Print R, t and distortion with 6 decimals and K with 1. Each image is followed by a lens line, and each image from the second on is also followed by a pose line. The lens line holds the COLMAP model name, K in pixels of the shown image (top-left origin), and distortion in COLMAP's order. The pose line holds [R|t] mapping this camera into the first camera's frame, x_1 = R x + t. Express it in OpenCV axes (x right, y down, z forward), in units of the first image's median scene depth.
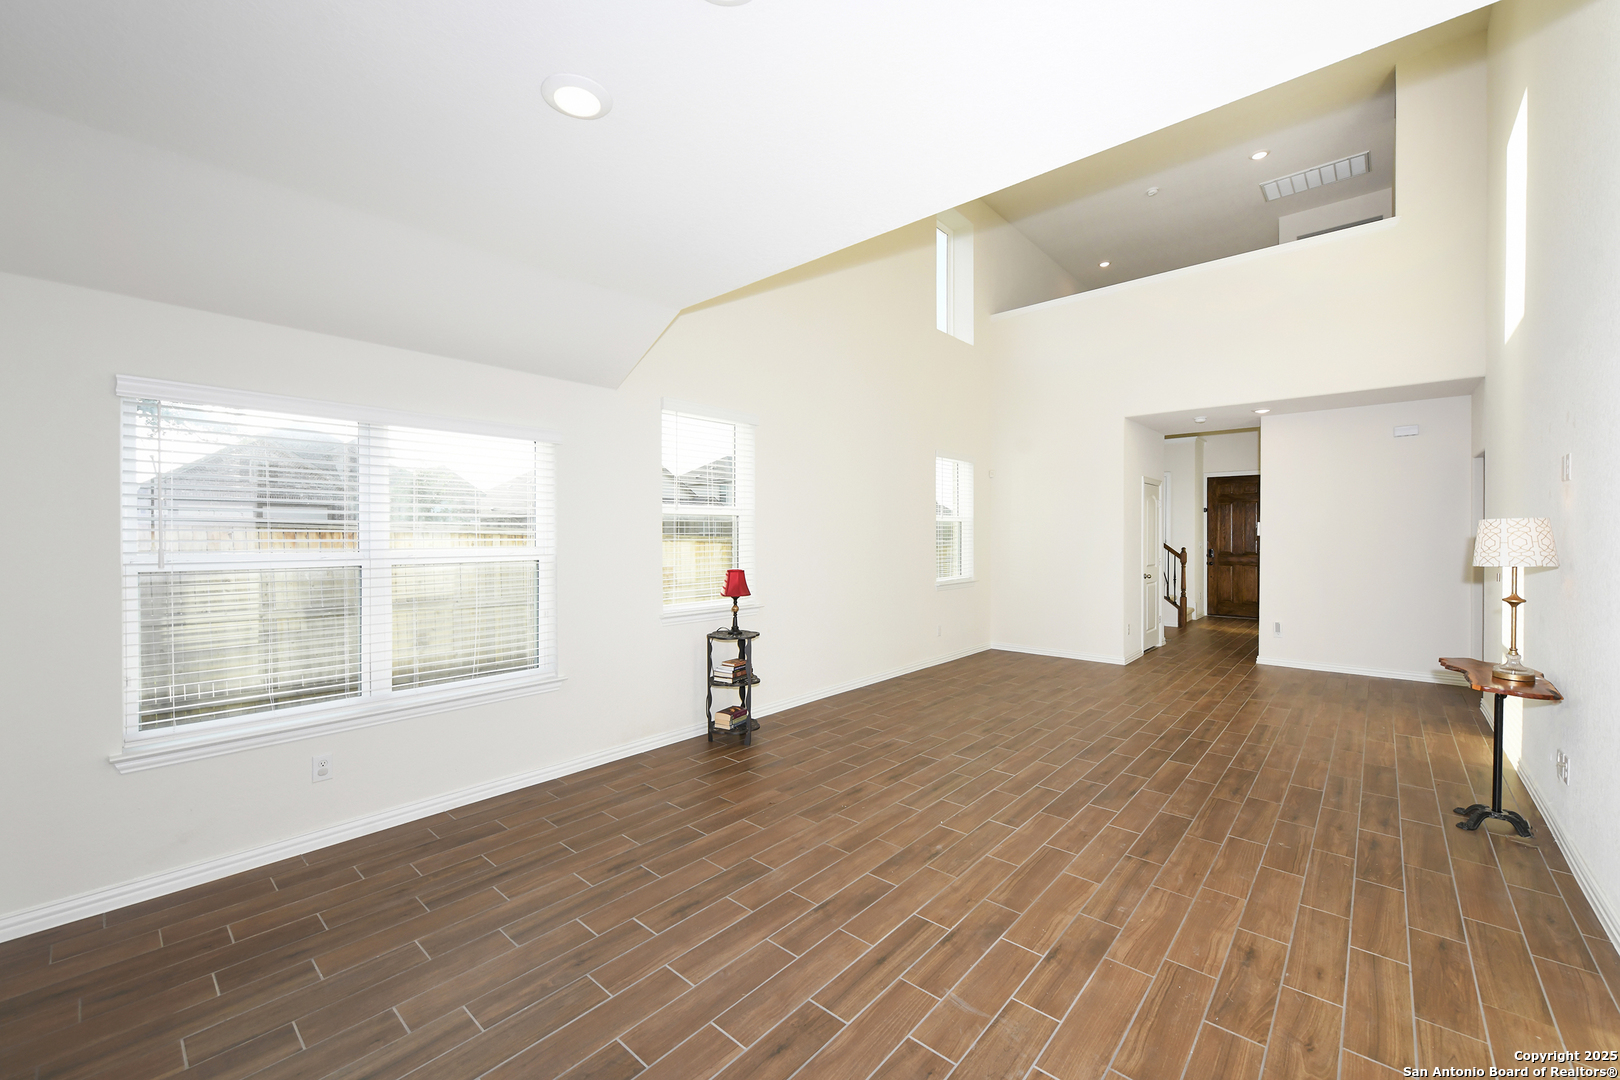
lens RADIAL K [[654.8, 0, 818.0], [0, 654.8, 536.3], [0, 0, 1]] dist [0.001769, 0.000087]
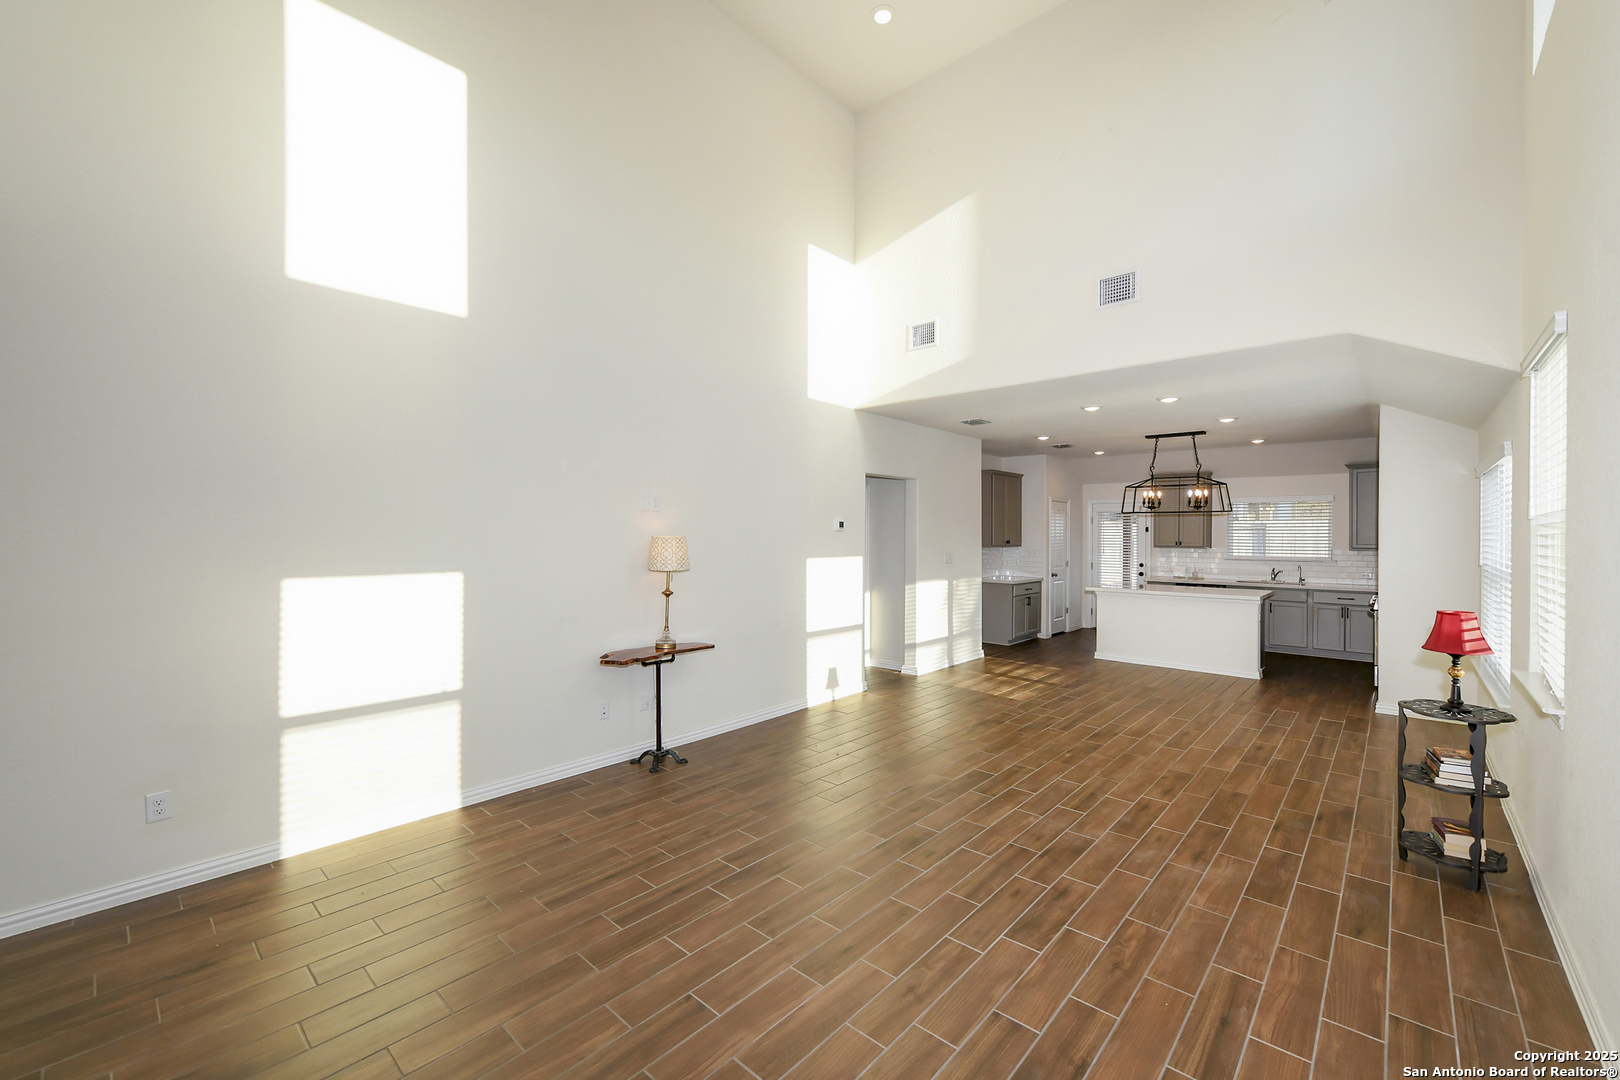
lens RADIAL K [[654.8, 0, 807.2], [0, 654.8, 536.4], [0, 0, 1]] dist [0.001769, 0.000087]
pose [[-0.999602, -0.001658, 0.028174, 0.603825], [-0.001501, 0.999983, 0.005606, -0.028286], [-0.028183, 0.005561, -0.999587, 2.049903]]
